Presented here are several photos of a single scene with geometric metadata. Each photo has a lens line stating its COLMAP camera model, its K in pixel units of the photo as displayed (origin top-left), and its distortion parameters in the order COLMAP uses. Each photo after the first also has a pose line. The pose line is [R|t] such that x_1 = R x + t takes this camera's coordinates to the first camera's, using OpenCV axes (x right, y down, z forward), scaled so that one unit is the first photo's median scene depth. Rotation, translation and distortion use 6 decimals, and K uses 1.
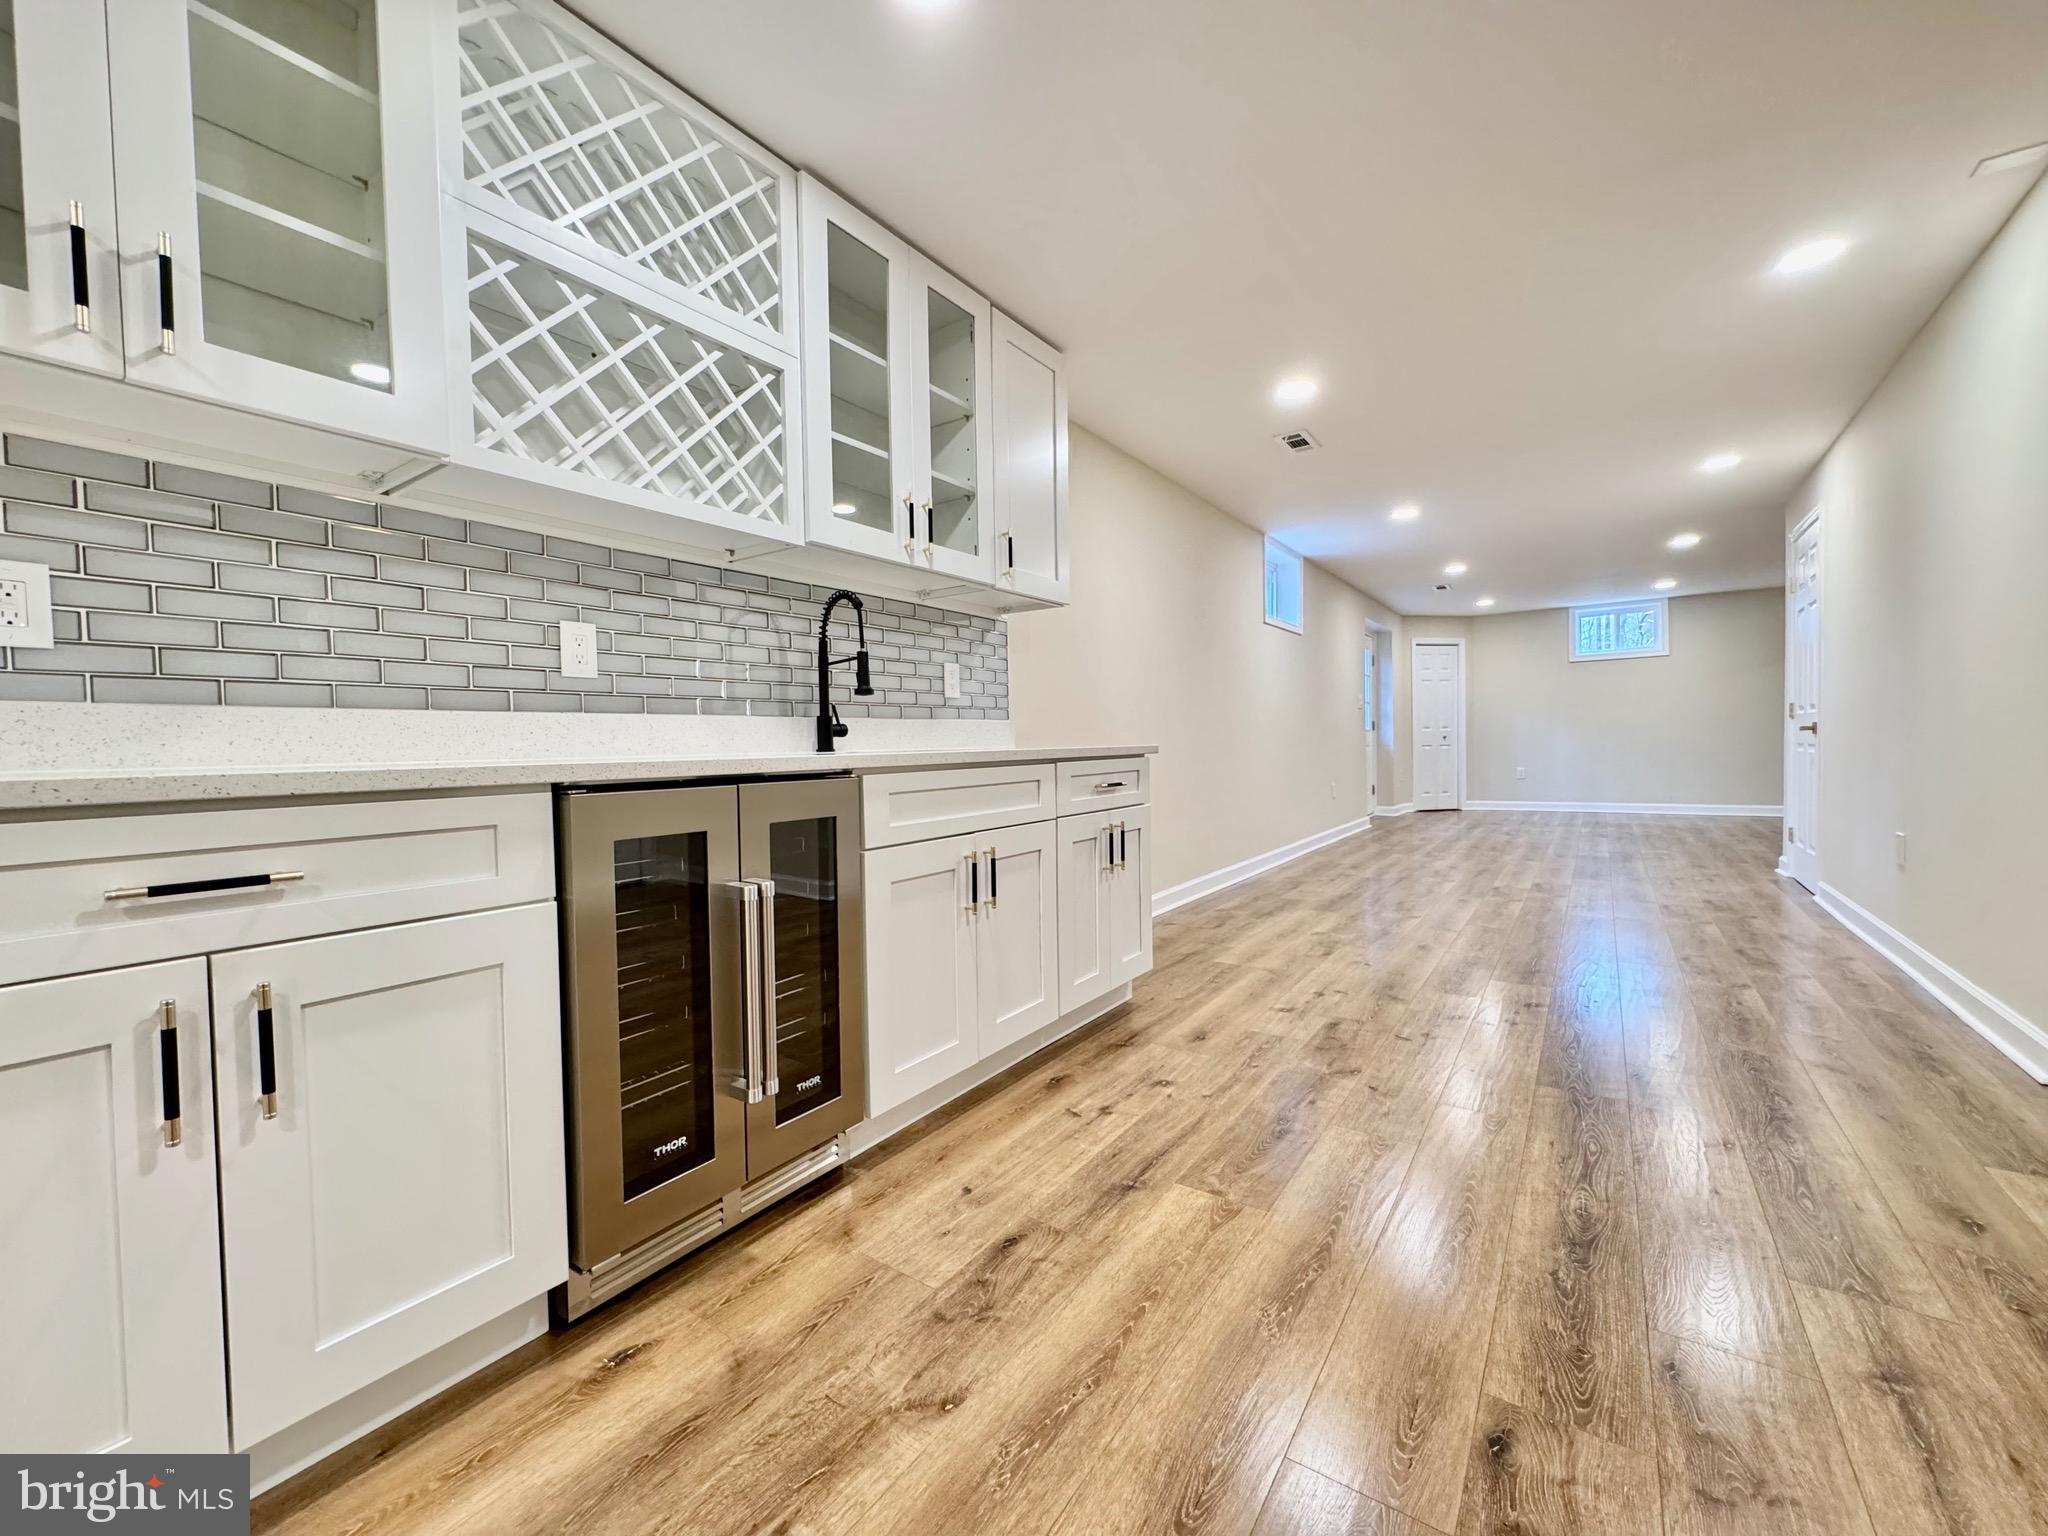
lens RADIAL K [[817.0, 0, 1024.3], [0, 817.0, 768.0], [0, 0, 1]] dist [-0.002962, 0.000734]
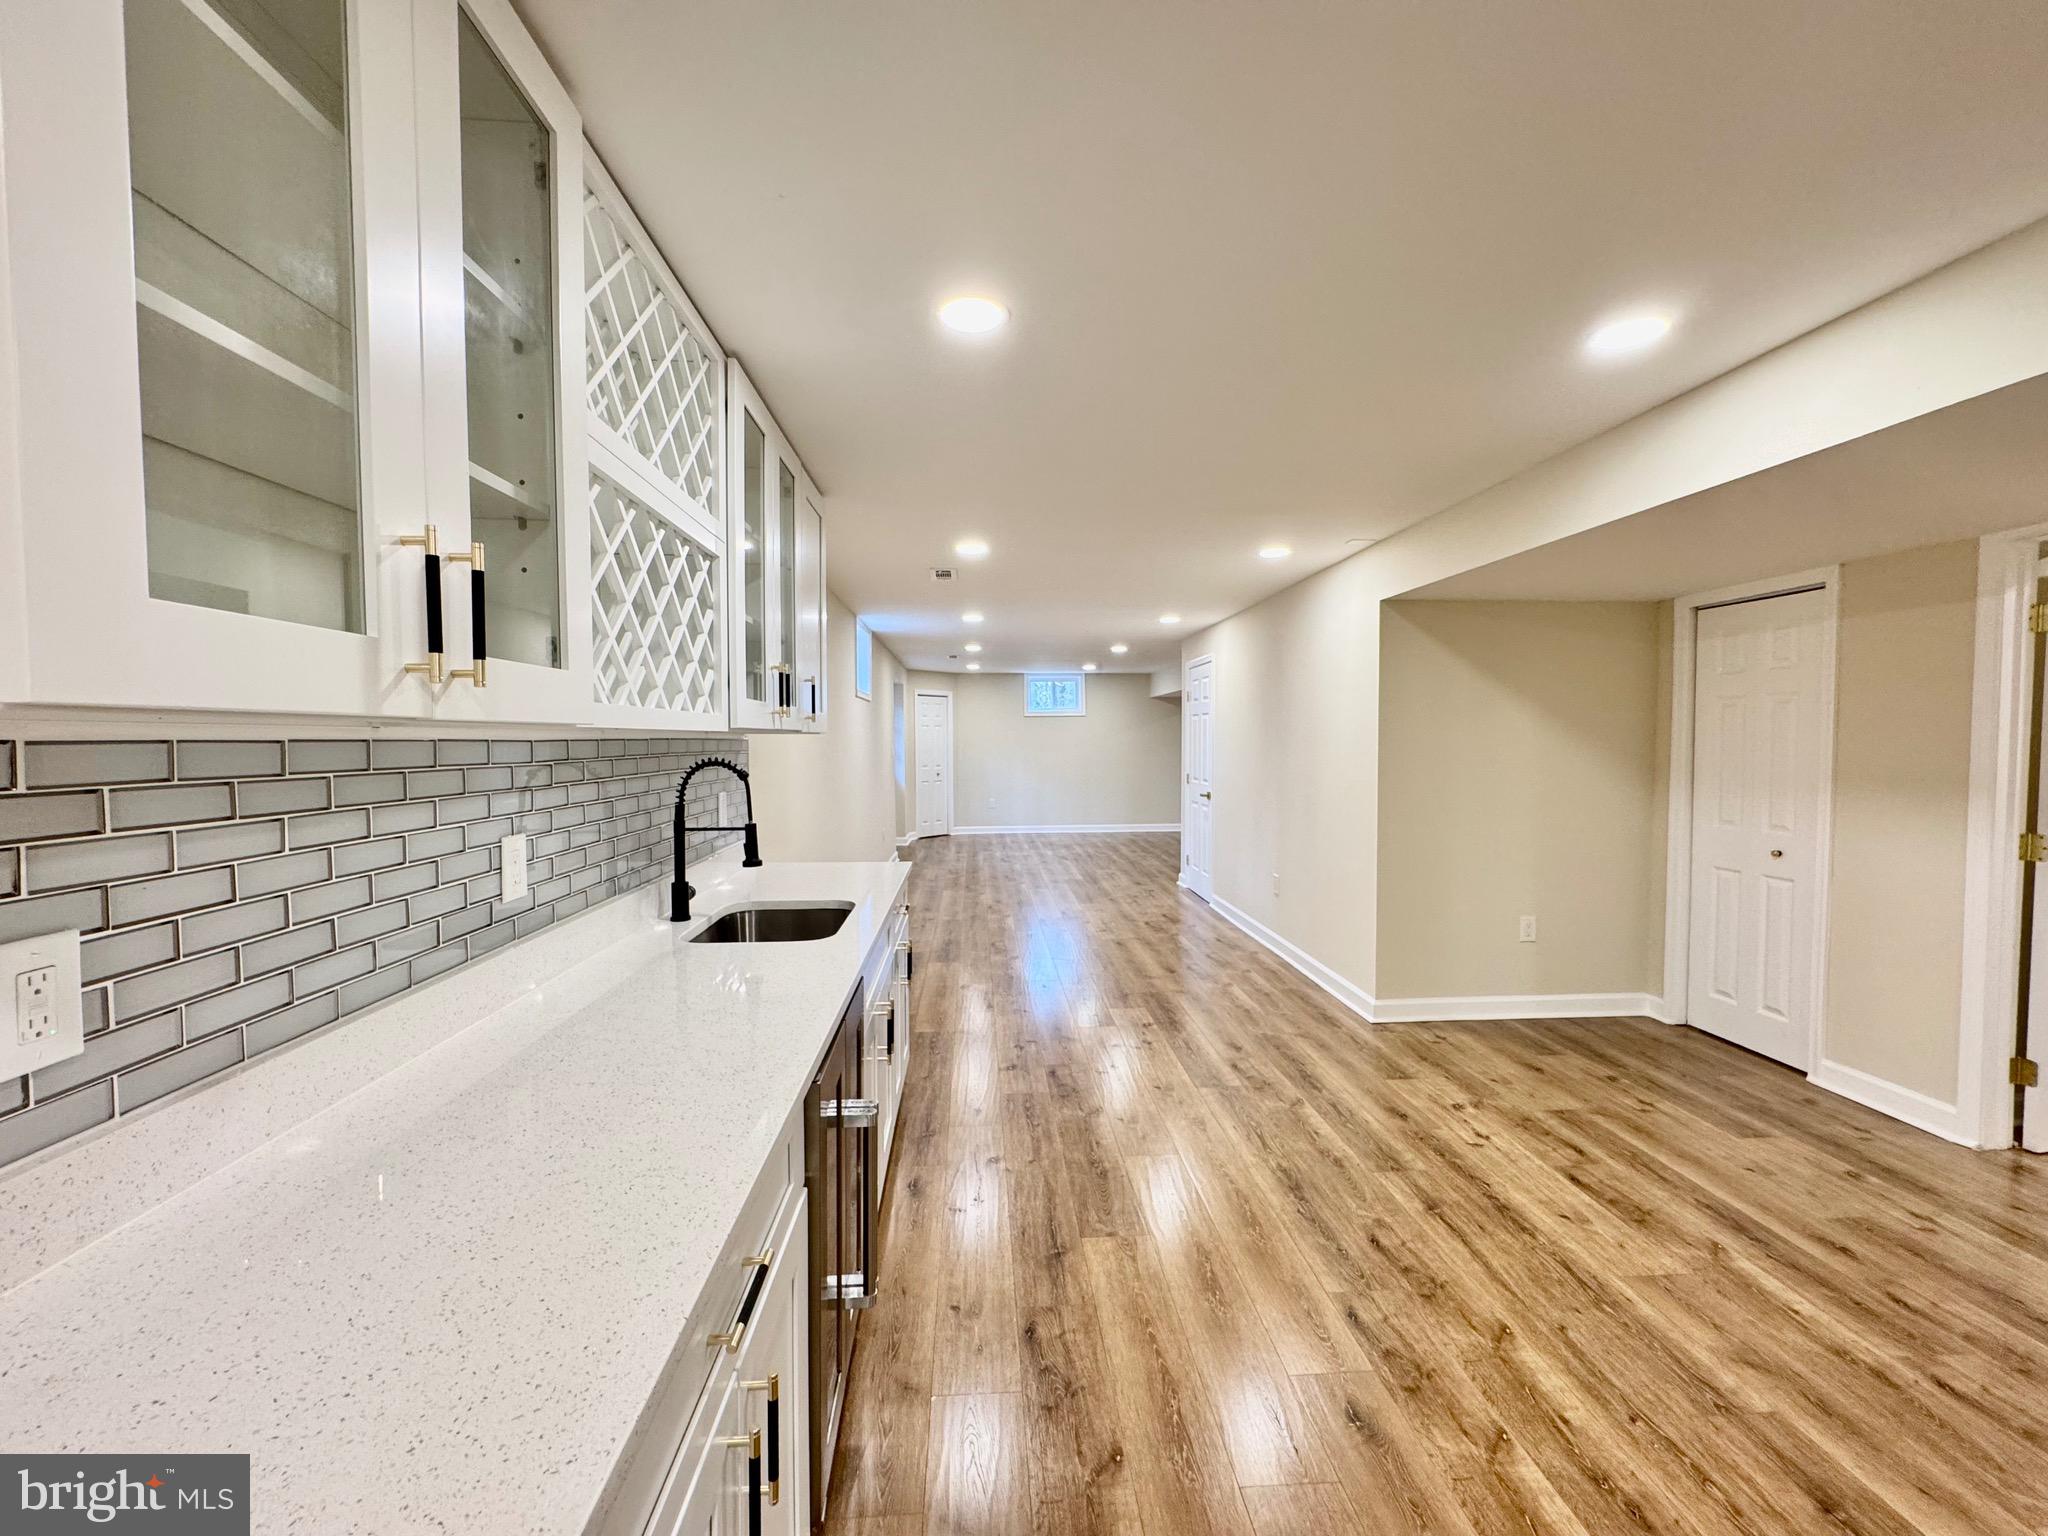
lens RADIAL K [[817.0, 0, 1028.5], [0, 817.0, 765.9], [0, 0, 1]] dist [-0.002962, 0.000734]
pose [[0.778507, -0.002631, 0.627630, -0.675815], [0.005489, 0.999982, -0.002616, -0.250539], [-0.627612, 0.005482, 0.778507, -0.000452]]
